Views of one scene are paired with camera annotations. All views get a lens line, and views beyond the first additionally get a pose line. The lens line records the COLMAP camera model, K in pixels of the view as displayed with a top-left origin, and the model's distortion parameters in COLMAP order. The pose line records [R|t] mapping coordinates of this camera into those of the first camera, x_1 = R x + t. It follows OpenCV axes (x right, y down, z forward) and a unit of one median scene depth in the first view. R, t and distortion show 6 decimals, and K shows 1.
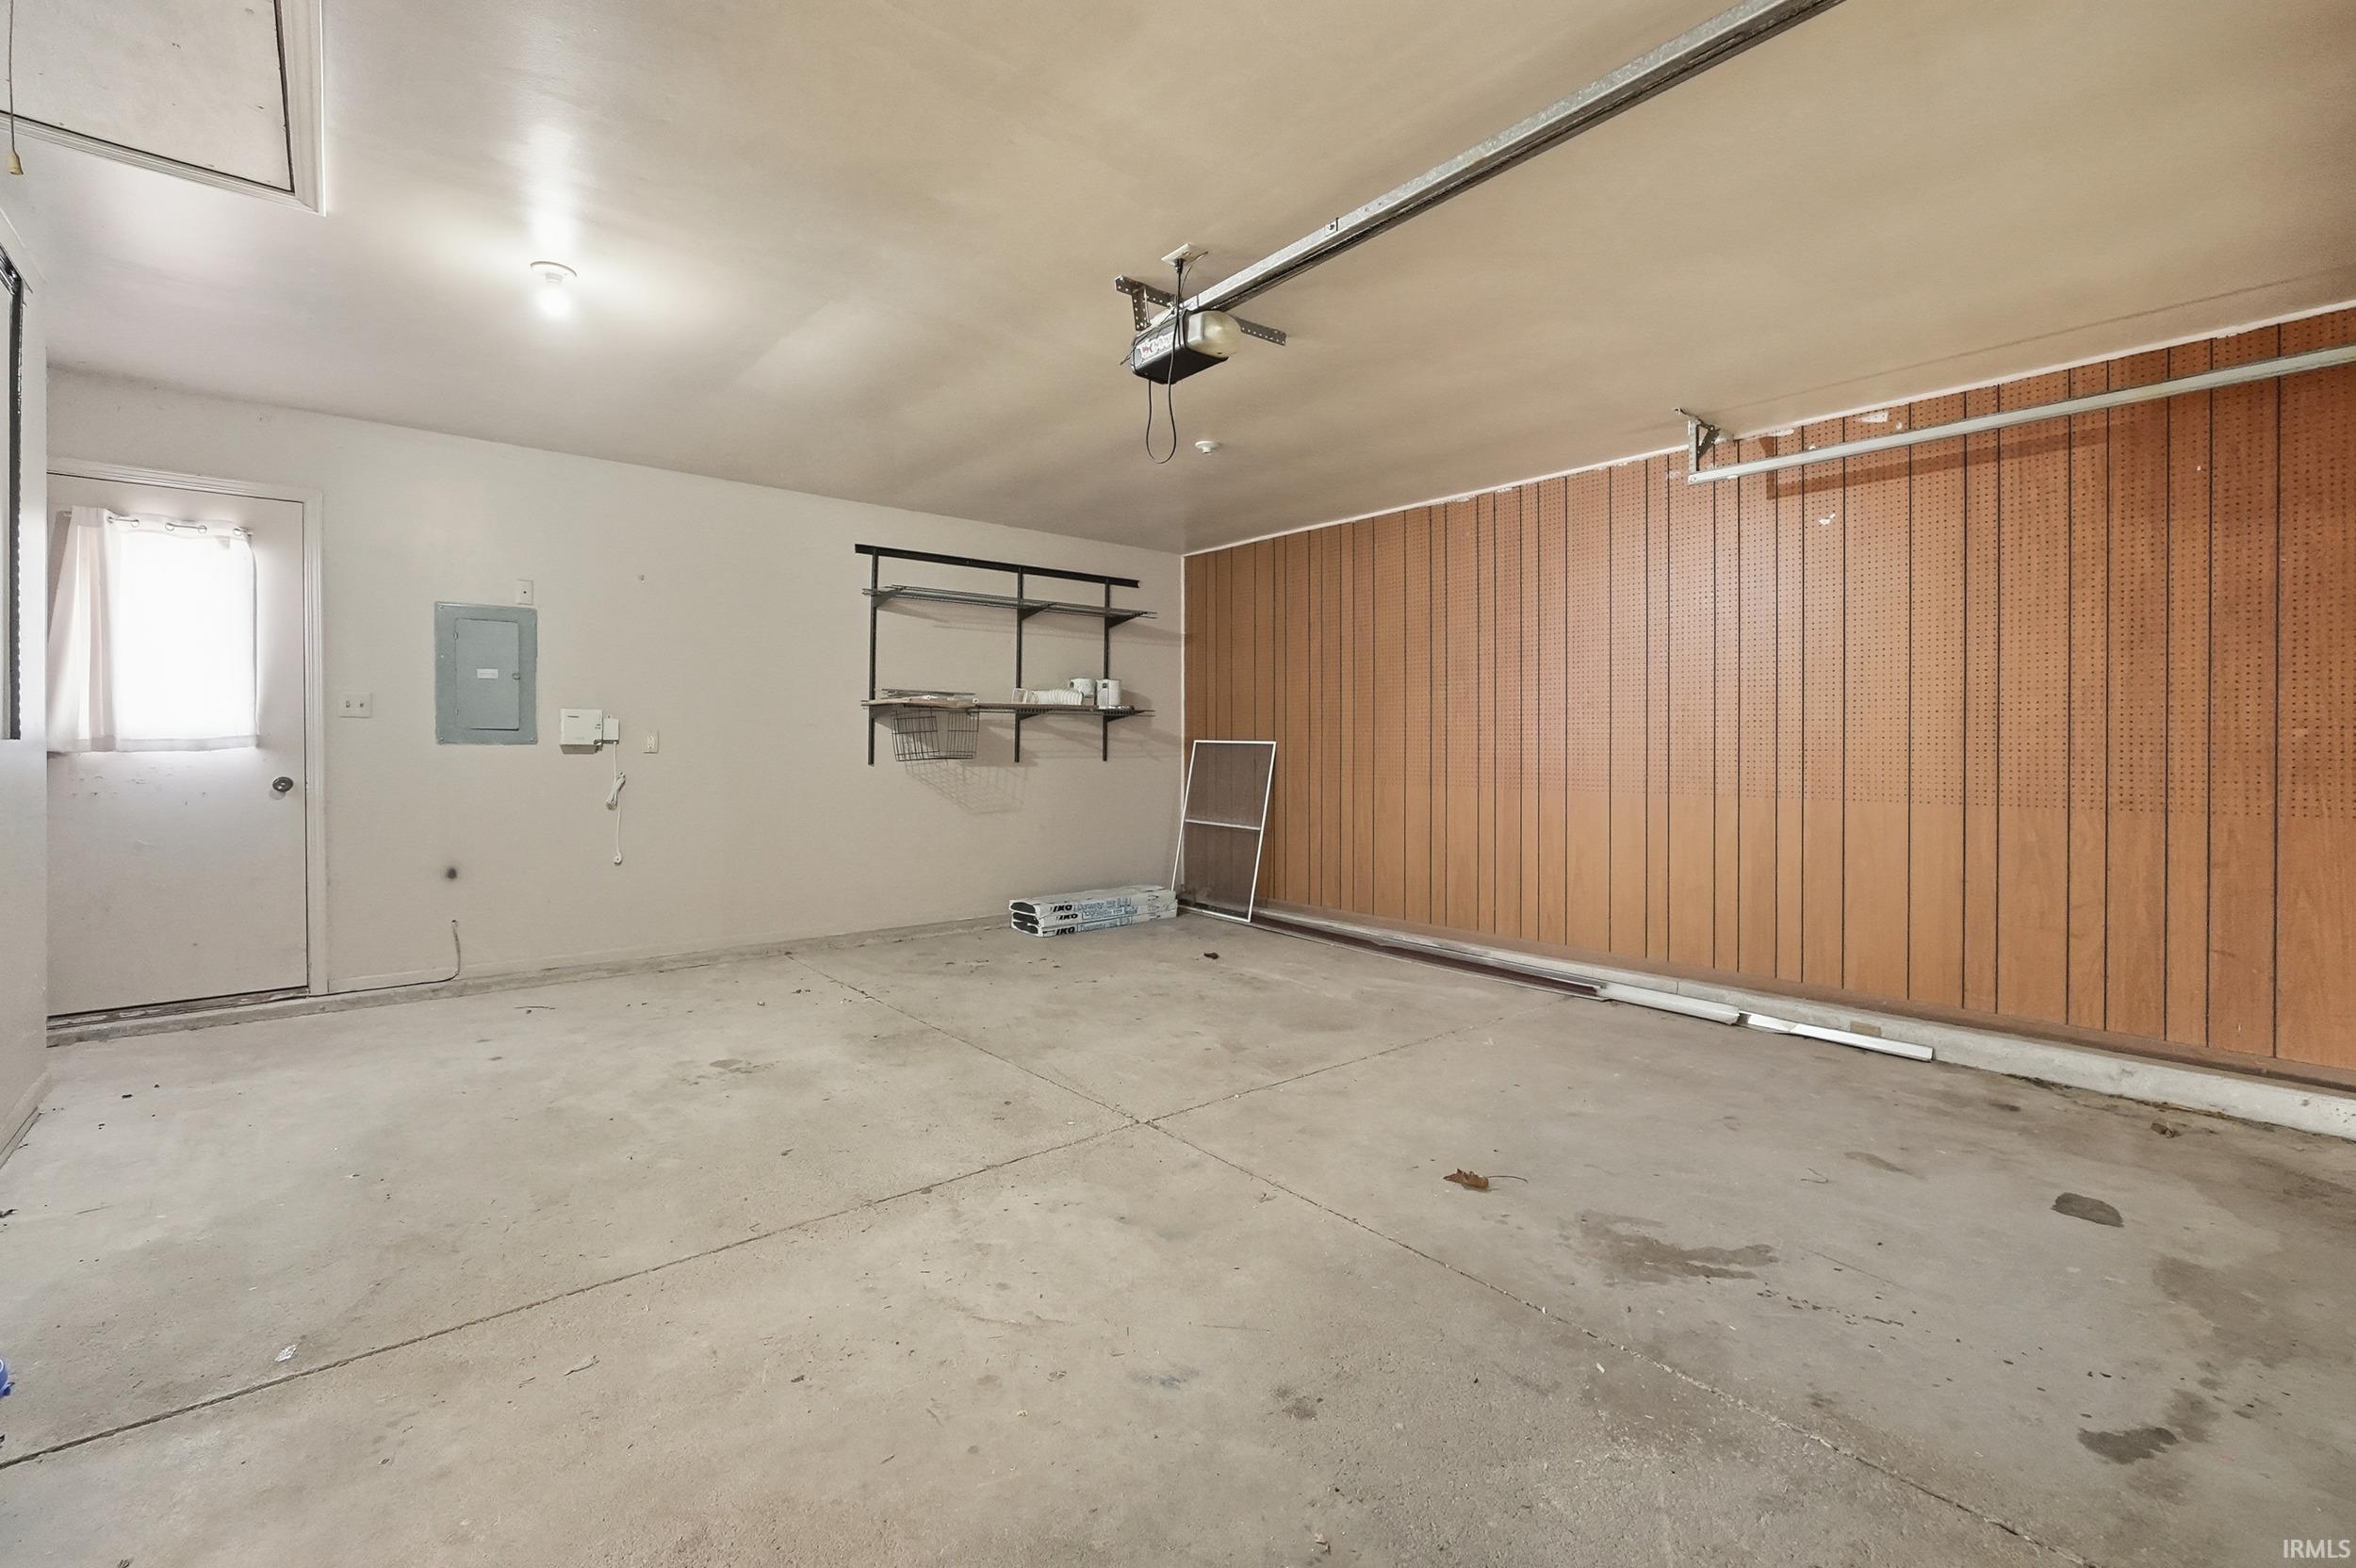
lens RADIAL K [[993.9, 0, 1185.7], [0, 993.9, 775.2], [0, 0, 1]] dist [-0.007214, 0.000378]
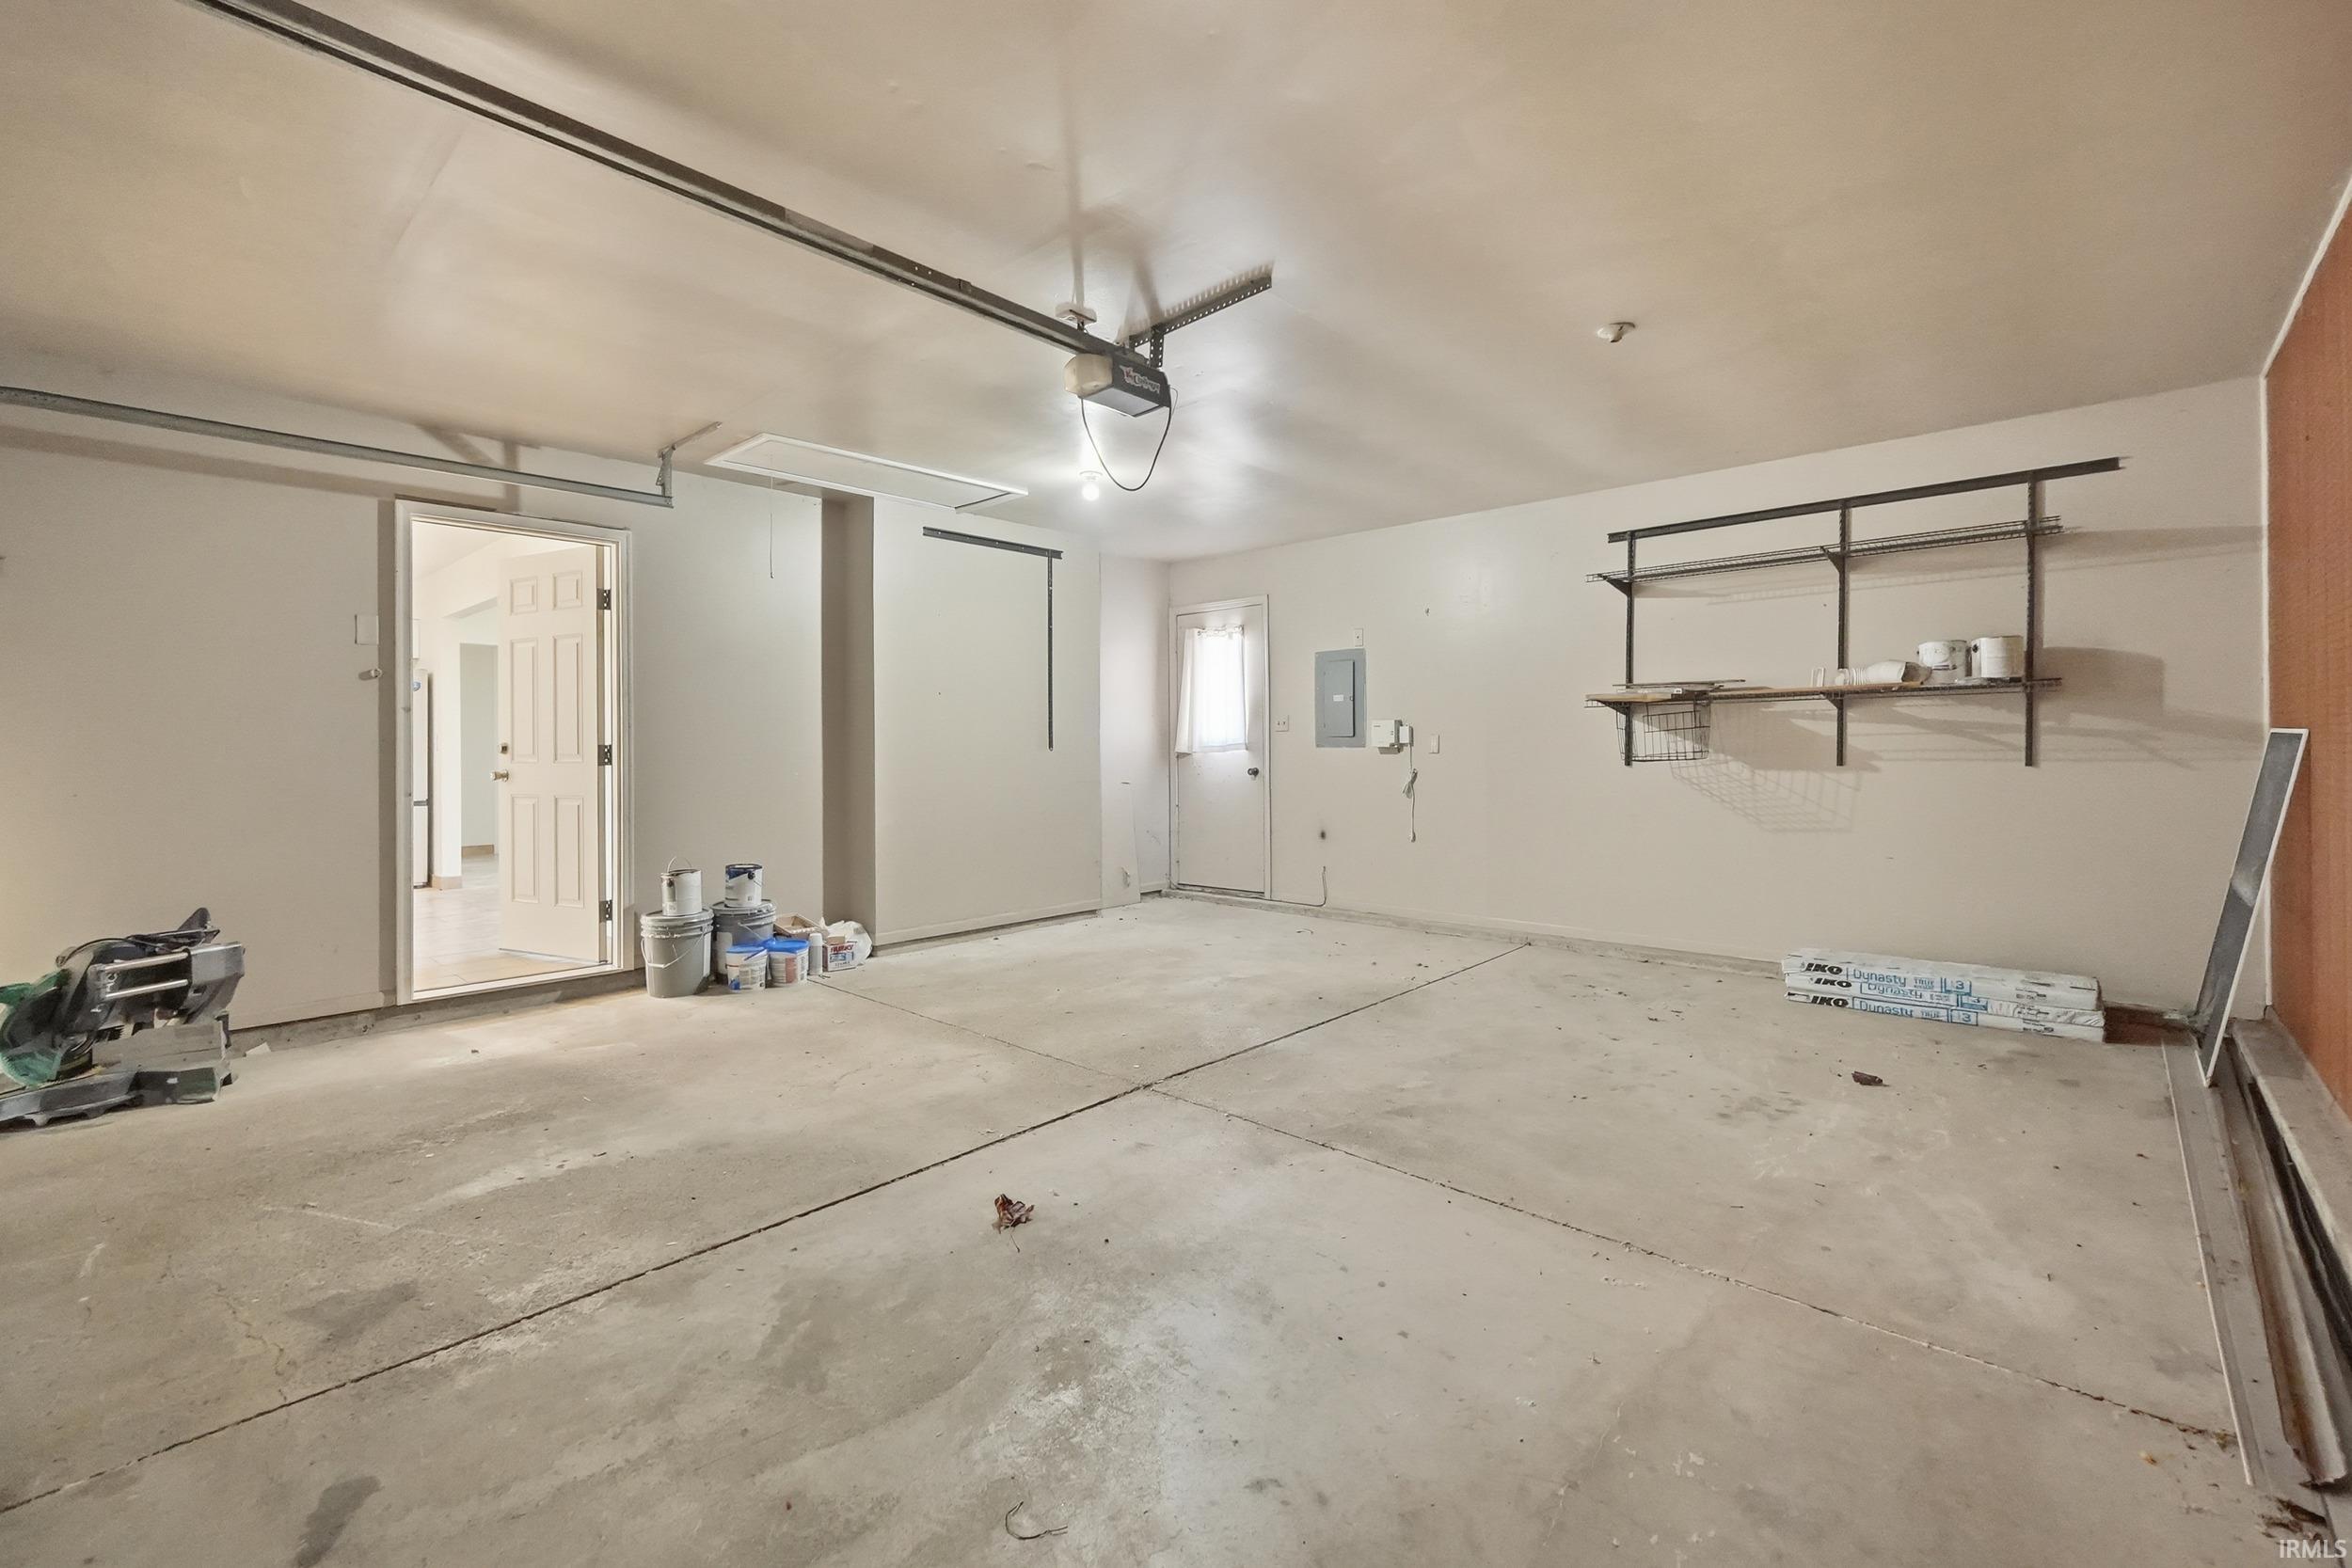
lens RADIAL K [[992.2, 0, 1183.7], [0, 992.2, 775.2], [0, 0, 1]] dist [-0.007214, 0.000378]
pose [[0.134396, 0.020421, -0.990717, 0.523927], [-0.023211, 0.999578, 0.017455, -0.008051], [0.990656, 0.020650, 0.134813, 0.443343]]
